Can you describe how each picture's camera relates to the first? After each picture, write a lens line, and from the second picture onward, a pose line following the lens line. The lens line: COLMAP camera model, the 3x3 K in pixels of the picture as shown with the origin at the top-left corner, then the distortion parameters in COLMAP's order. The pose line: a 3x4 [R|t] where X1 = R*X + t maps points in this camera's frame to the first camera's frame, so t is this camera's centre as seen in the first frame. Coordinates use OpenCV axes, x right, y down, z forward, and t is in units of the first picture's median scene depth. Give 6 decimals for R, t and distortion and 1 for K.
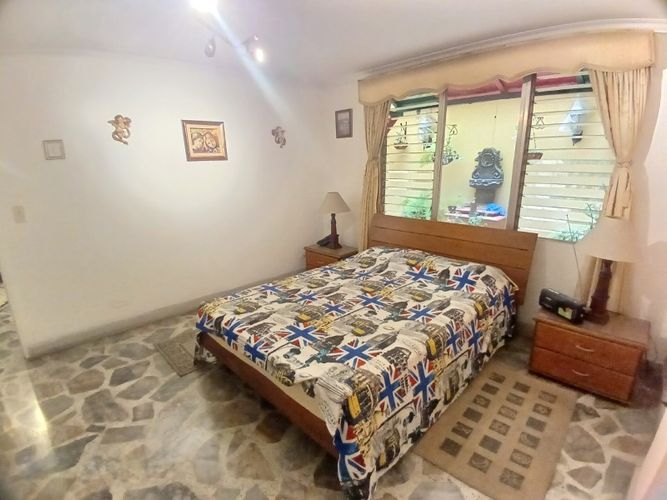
lens RADIAL K [[332.1, 0, 333.6], [0, 332.1, 251.7], [0, 0, 1]] dist [0.032493, -0.067741]
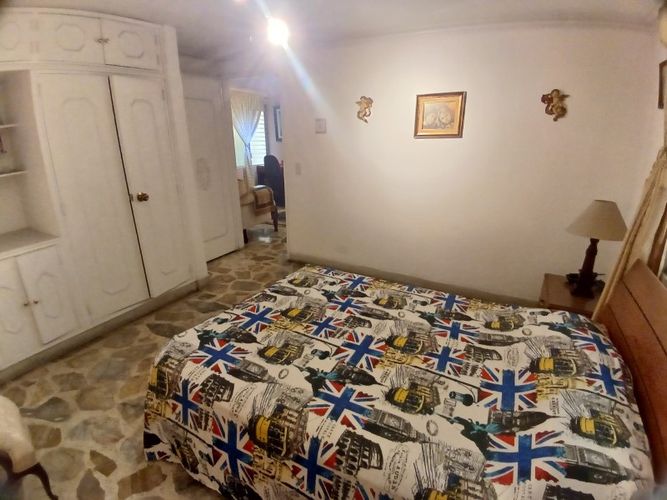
lens RADIAL K [[332.1, 0, 333.6], [0, 332.1, 251.7], [0, 0, 1]] dist [0.032493, -0.067741]
pose [[0.299297, 0.327131, -0.896329, 0.584032], [-0.255272, 0.932601, 0.255131, -0.184860], [0.919379, 0.152448, 0.362632, 0.587701]]
